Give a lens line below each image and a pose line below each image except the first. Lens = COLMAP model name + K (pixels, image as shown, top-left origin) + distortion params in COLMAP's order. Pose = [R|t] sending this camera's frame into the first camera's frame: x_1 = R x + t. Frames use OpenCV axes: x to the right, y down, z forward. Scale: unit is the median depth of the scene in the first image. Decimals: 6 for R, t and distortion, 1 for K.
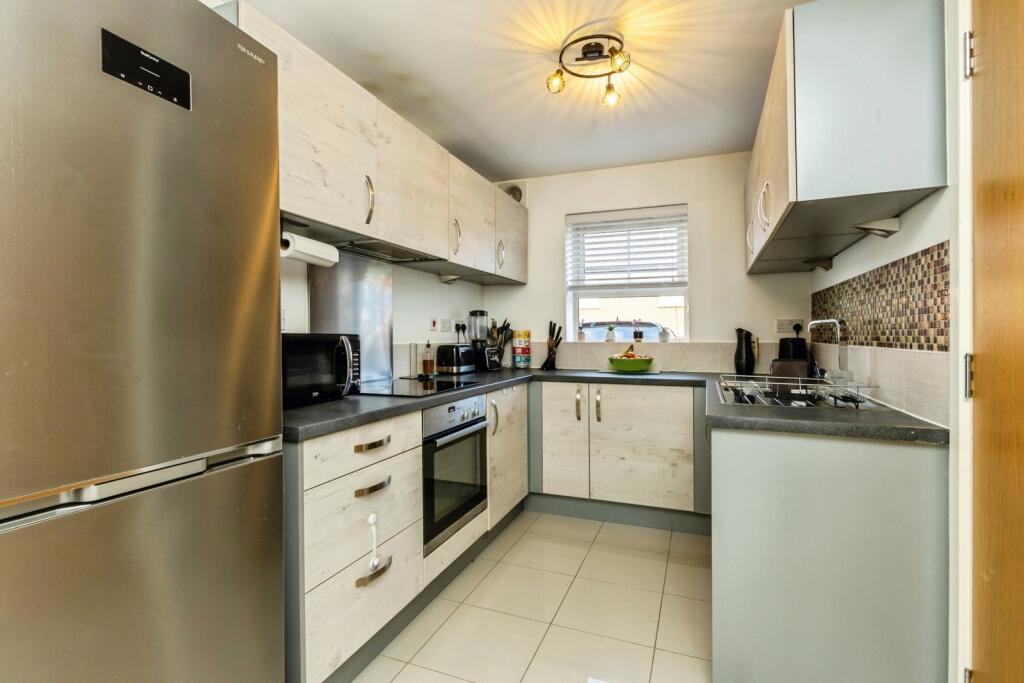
lens RADIAL K [[479.9, 0, 509.8], [0, 479.9, 335.8], [0, 0, 1]] dist [-0.000020, 0.000010]
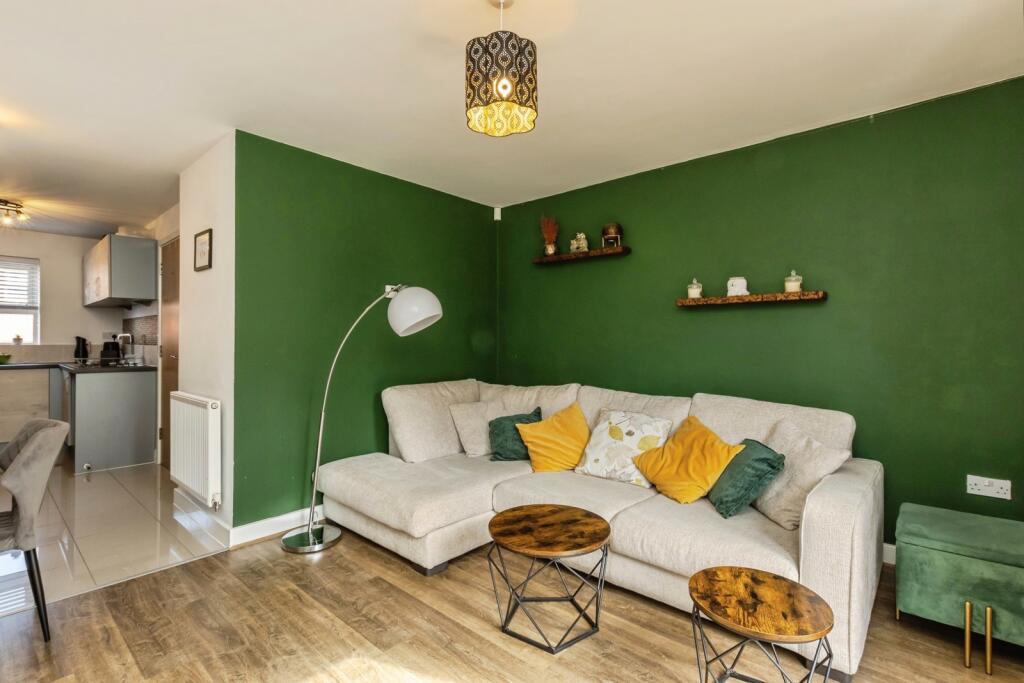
lens RADIAL K [[479.9, 0, 509.8], [0, 479.9, 335.8], [0, 0, 1]] dist [-0.000020, 0.000010]
pose [[0.341772, 0.014228, 0.939675, -0.720361], [-0.004451, 0.999899, -0.013521, -0.001415], [-0.939772, 0.000439, 0.341800, -1.240369]]
